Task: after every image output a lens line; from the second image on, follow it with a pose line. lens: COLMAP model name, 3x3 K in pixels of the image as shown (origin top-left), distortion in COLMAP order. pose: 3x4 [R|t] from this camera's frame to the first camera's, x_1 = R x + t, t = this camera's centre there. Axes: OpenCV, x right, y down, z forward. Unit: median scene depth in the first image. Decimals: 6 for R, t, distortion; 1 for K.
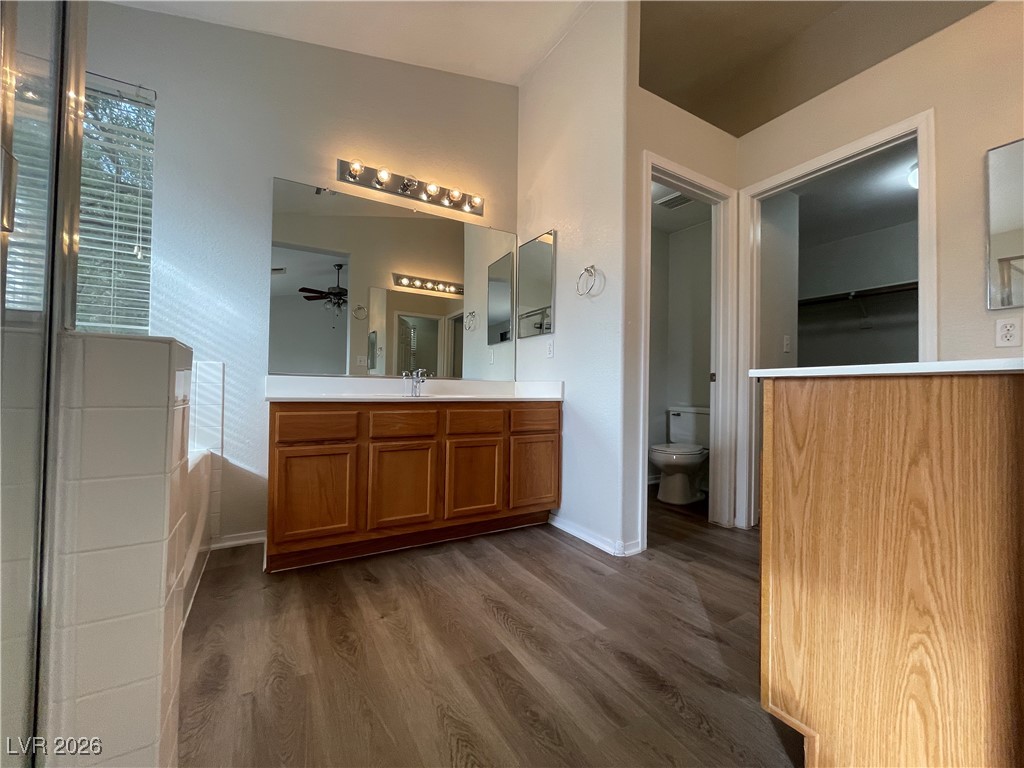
lens RADIAL K [[416.0, 0, 514.4], [0, 416.0, 383.0], [0, 0, 1]] dist [-0.003066, 0.000160]
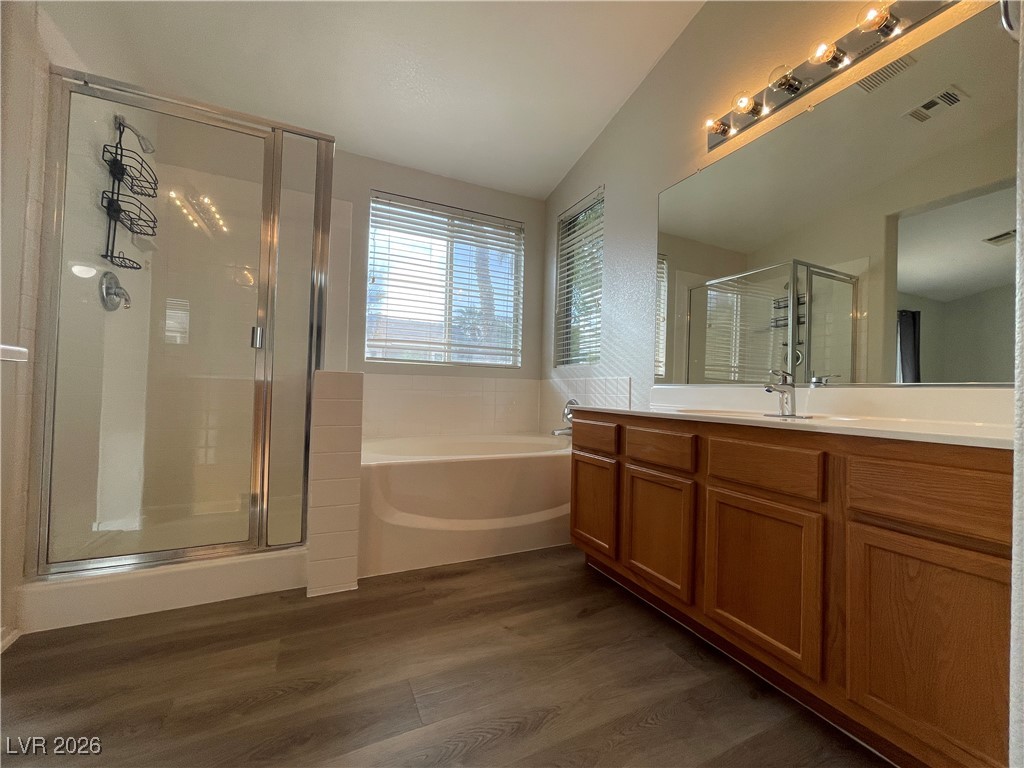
lens RADIAL K [[411.7, 0, 509.6], [0, 411.7, 385.8], [0, 0, 1]] dist [0.000458, 0.000118]
pose [[-0.100295, -0.033930, -0.994379, 0.533903], [-0.012742, 0.999380, -0.032816, 0.018948], [0.994876, 0.009379, -0.100666, 0.876076]]
